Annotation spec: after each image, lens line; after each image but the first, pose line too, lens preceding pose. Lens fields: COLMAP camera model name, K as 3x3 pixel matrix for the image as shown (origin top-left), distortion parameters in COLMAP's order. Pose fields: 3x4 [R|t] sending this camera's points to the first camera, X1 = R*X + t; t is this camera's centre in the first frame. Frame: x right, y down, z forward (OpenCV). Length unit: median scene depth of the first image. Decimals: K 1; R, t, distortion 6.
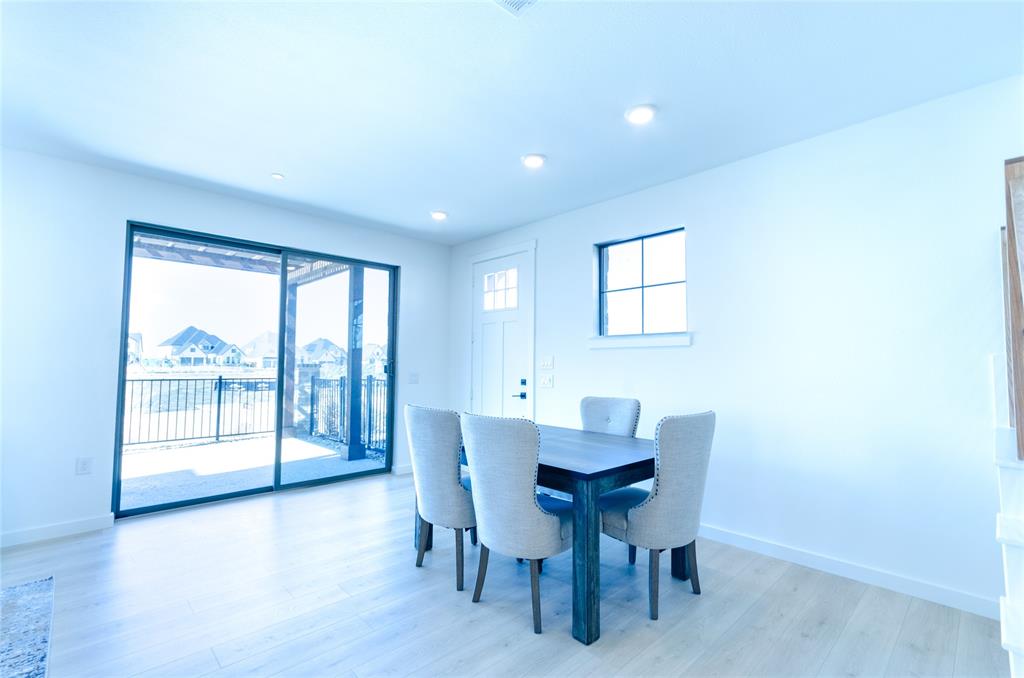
lens RADIAL K [[450.2, 0, 512.0], [0, 450.2, 339.0], [0, 0, 1]] dist [-0.001693, 0.000025]
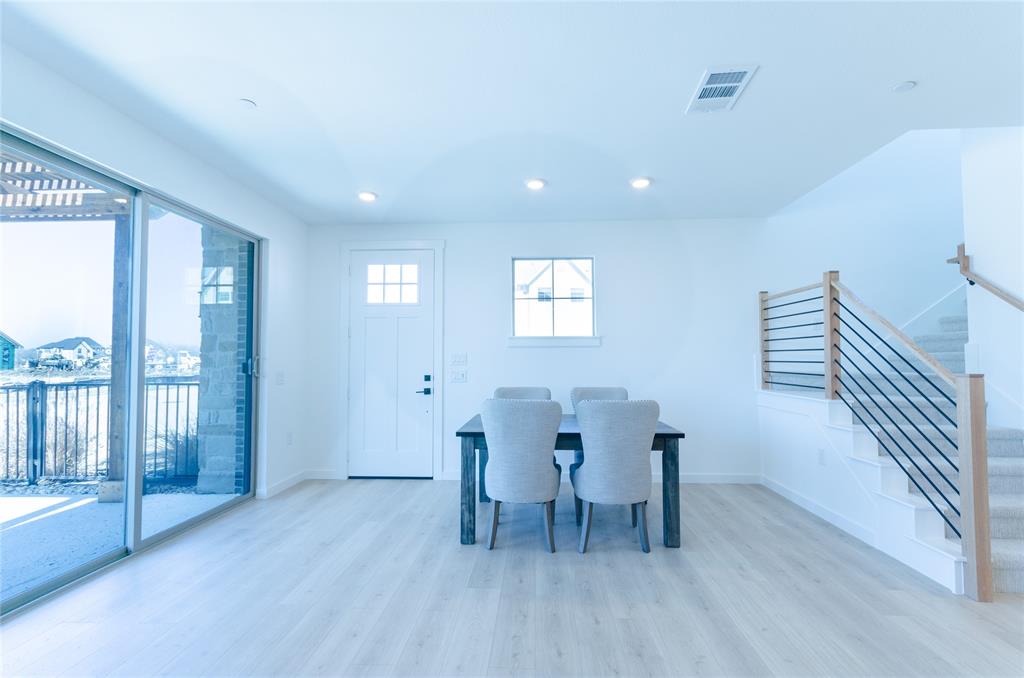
lens RADIAL K [[452.7, 0, 512.0], [0, 452.7, 339.0], [0, 0, 1]] dist [-0.000907, 0.000573]
pose [[0.727602, 0.027451, 0.685450, -0.541958], [-0.031415, 0.999484, -0.006682, 0.008347], [-0.685279, -0.016672, 0.728090, 0.129530]]
